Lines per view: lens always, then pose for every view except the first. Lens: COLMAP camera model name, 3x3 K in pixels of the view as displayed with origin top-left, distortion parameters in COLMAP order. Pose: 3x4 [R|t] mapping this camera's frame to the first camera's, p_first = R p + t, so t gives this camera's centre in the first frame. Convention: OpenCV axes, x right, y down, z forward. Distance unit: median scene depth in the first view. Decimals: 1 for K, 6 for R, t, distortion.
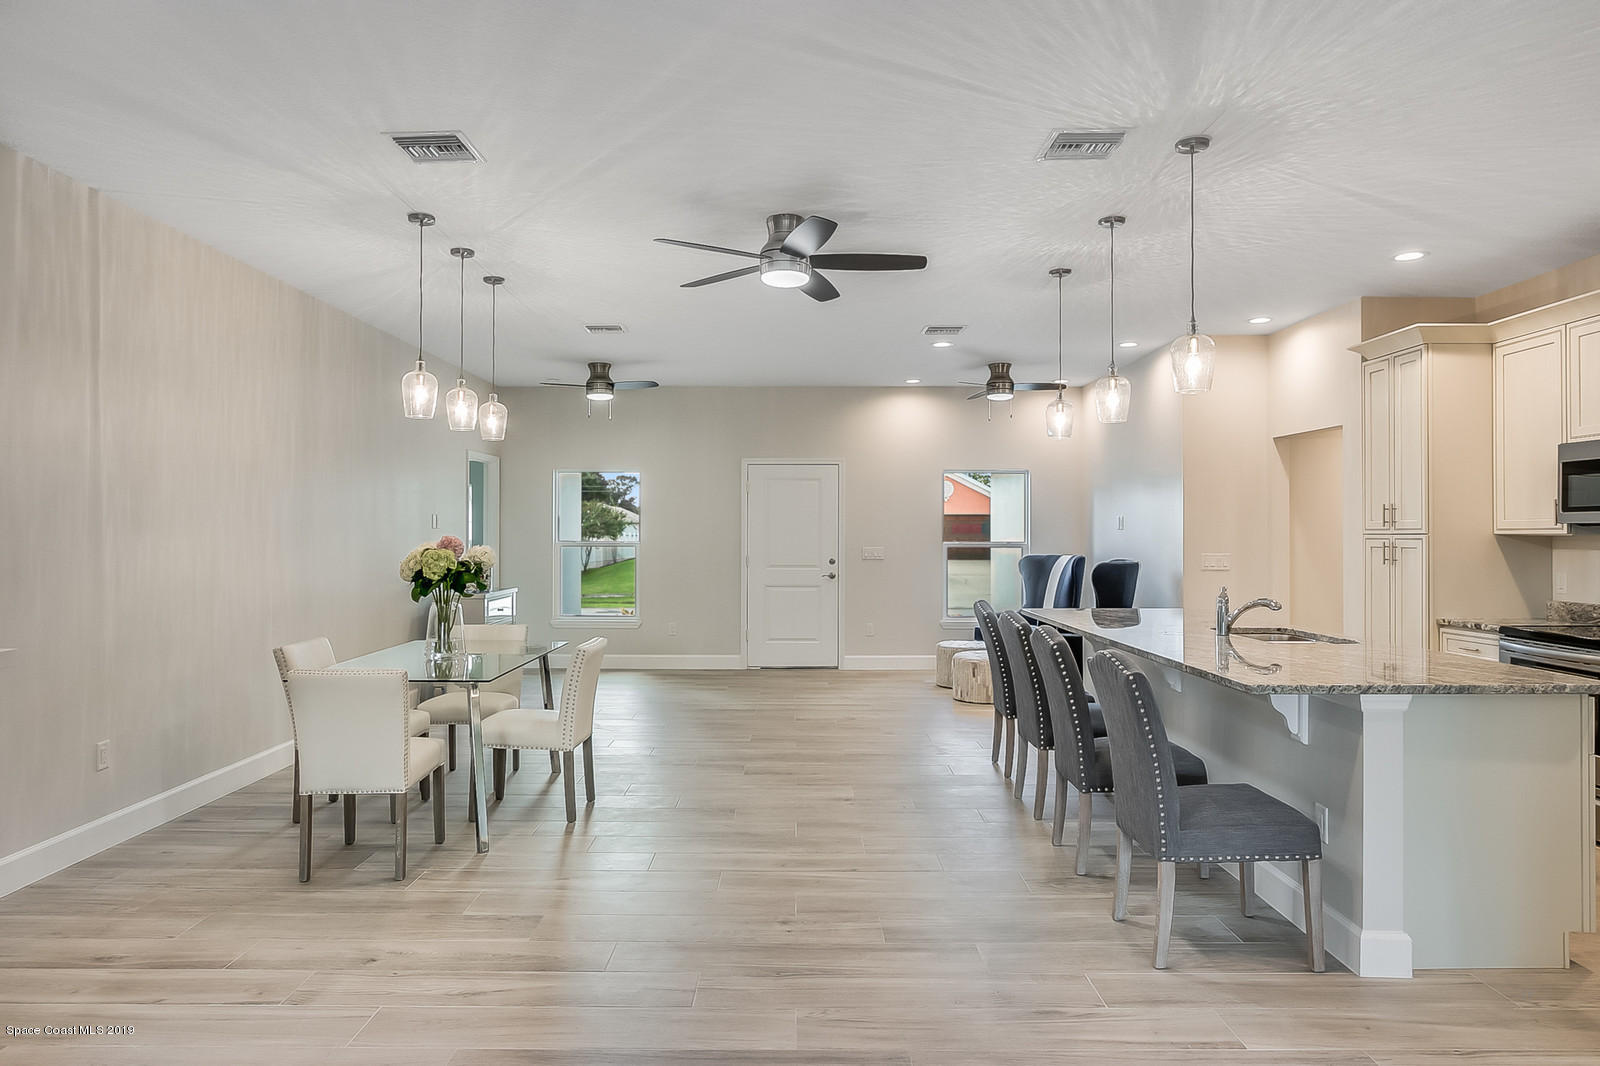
lens RADIAL K [[1005.6, 0, 829.9], [0, 1005.6, 517.9], [0, 0, 1]] dist [-0.008232, 0.000678]
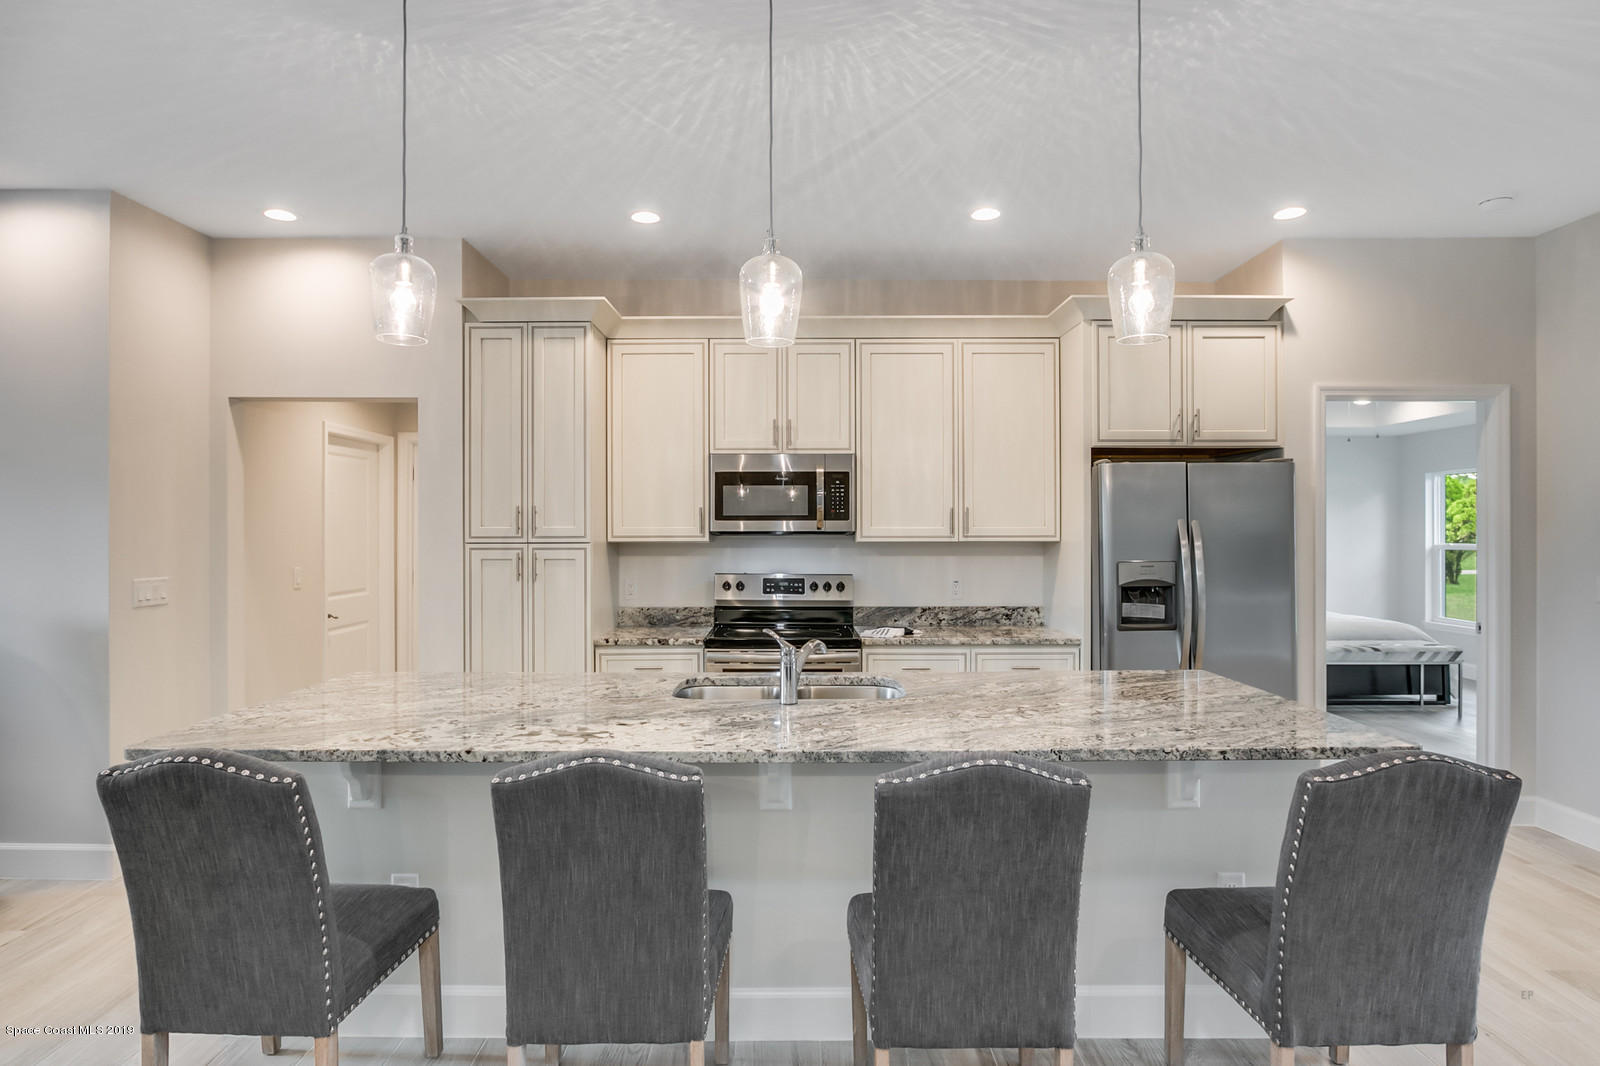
lens RADIAL K [[871.4, 0, 794.1], [0, 871.4, 530.9], [0, 0, 1]] dist [-0.018653, 0.003541]
pose [[0.035067, -0.002330, 0.999382, -0.144063], [-0.014501, 0.999891, 0.002840, 0.001197], [-0.999280, -0.014592, 0.035030, 0.783421]]
